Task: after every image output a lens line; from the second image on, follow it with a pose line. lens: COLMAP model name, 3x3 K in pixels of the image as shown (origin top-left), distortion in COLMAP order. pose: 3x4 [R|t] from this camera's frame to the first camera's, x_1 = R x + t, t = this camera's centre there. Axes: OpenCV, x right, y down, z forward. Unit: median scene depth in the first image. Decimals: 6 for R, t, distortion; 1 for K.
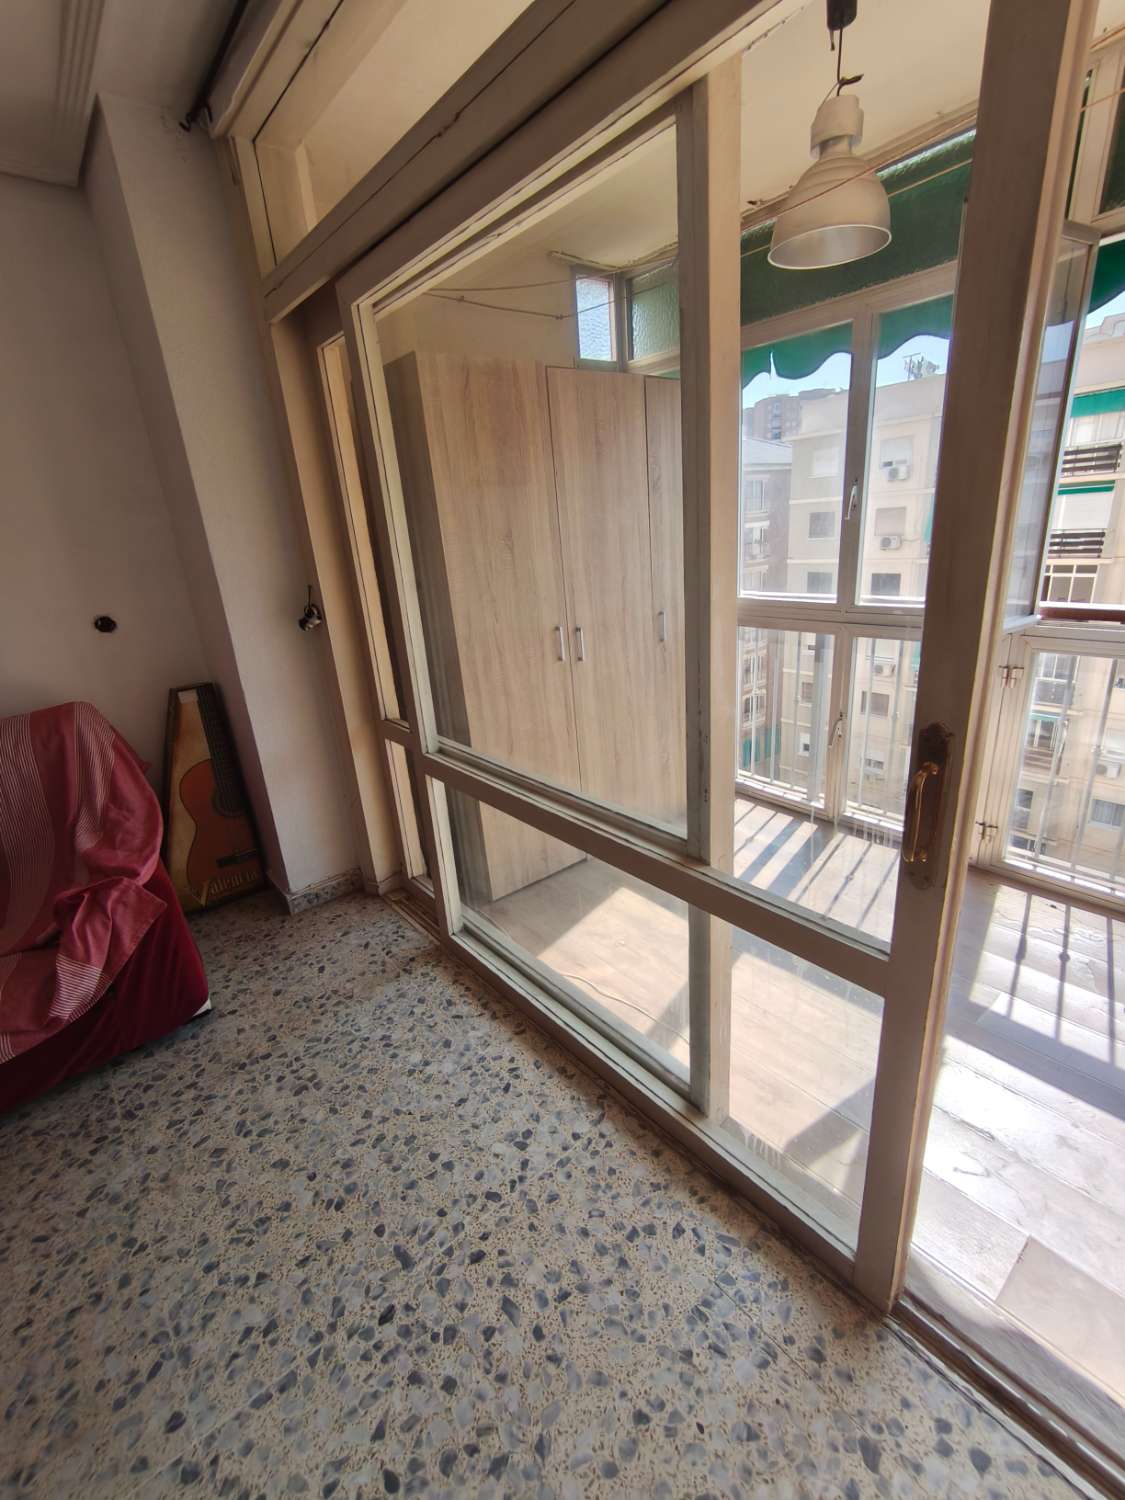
lens RADIAL K [[668.0, 0, 571.5], [0, 668.0, 765.2], [0, 0, 1]] dist [-0.000433, -0.000014]
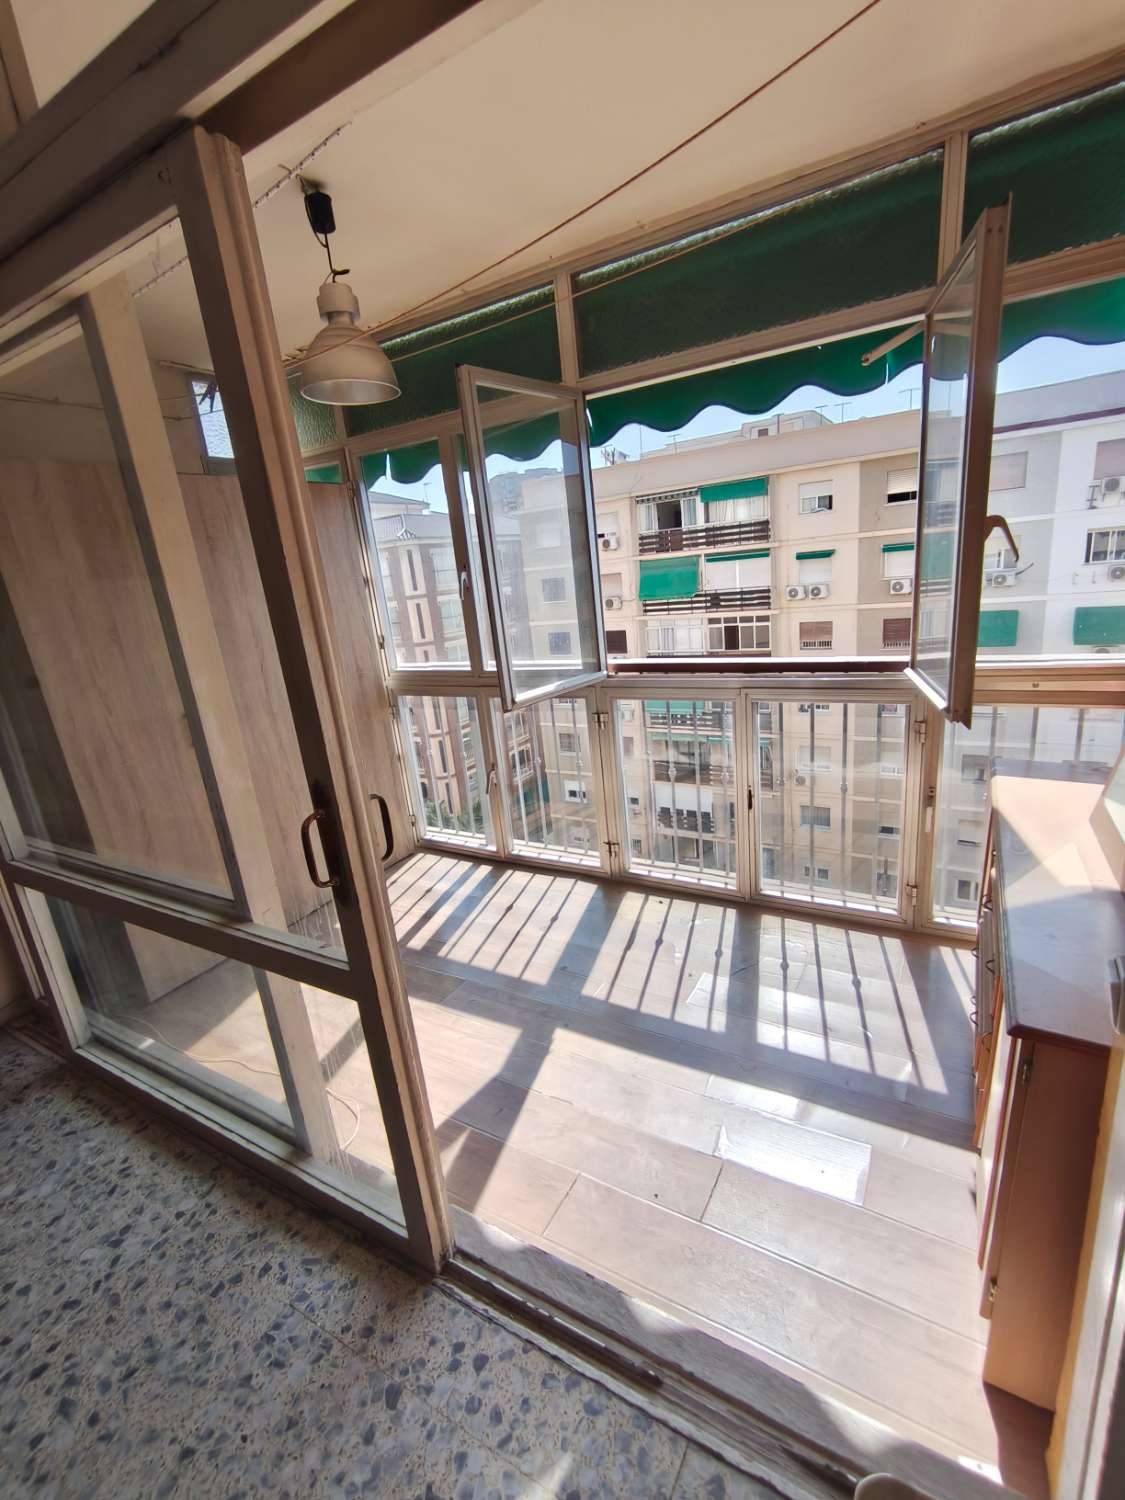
lens RADIAL K [[670.2, 0, 568.7], [0, 670.2, 759.6], [0, 0, 1]] dist [-0.001533, -0.001082]
pose [[0.938634, -0.112611, 0.326013, 0.280342], [0.144912, 0.986485, -0.076469, 0.037098], [-0.312996, 0.119020, 0.942268, -0.196507]]
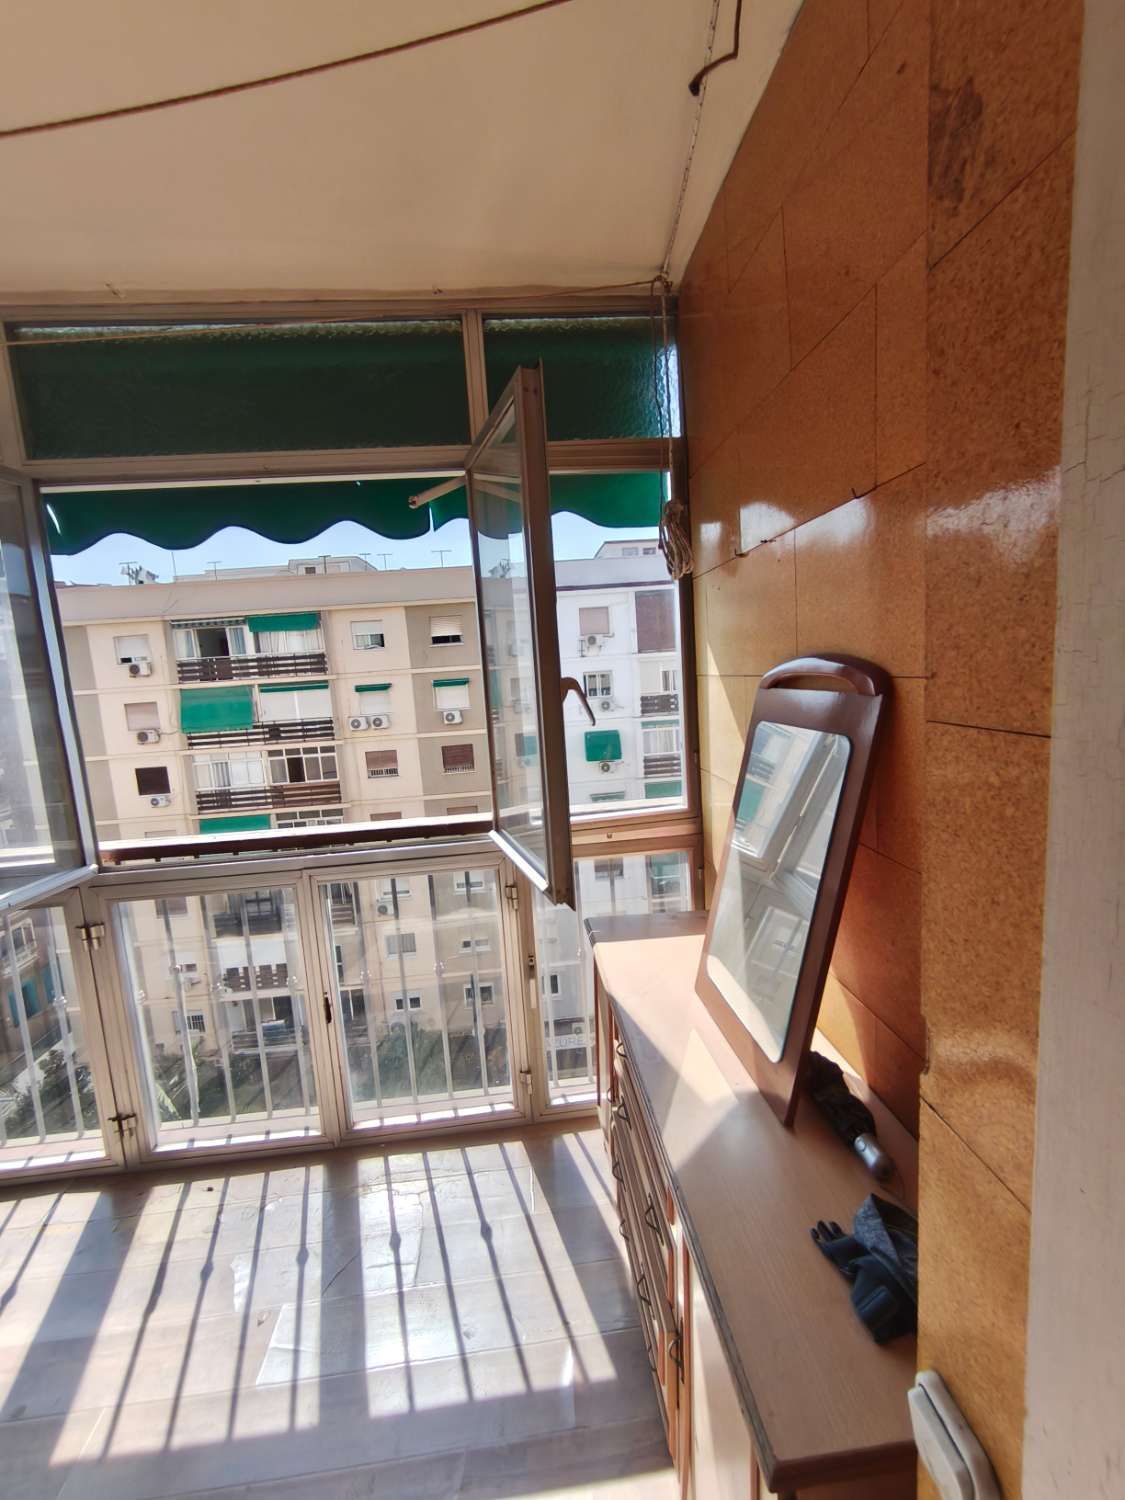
lens RADIAL K [[679.8, 0, 565.2], [0, 679.8, 754.3], [0, 0, 1]] dist [0.003988, 0.000595]
pose [[0.570059, -0.075901, 0.818090, 0.465550], [0.305723, 0.943818, -0.125466, -0.087284], [-0.762605, 0.321632, 0.561236, 0.008932]]
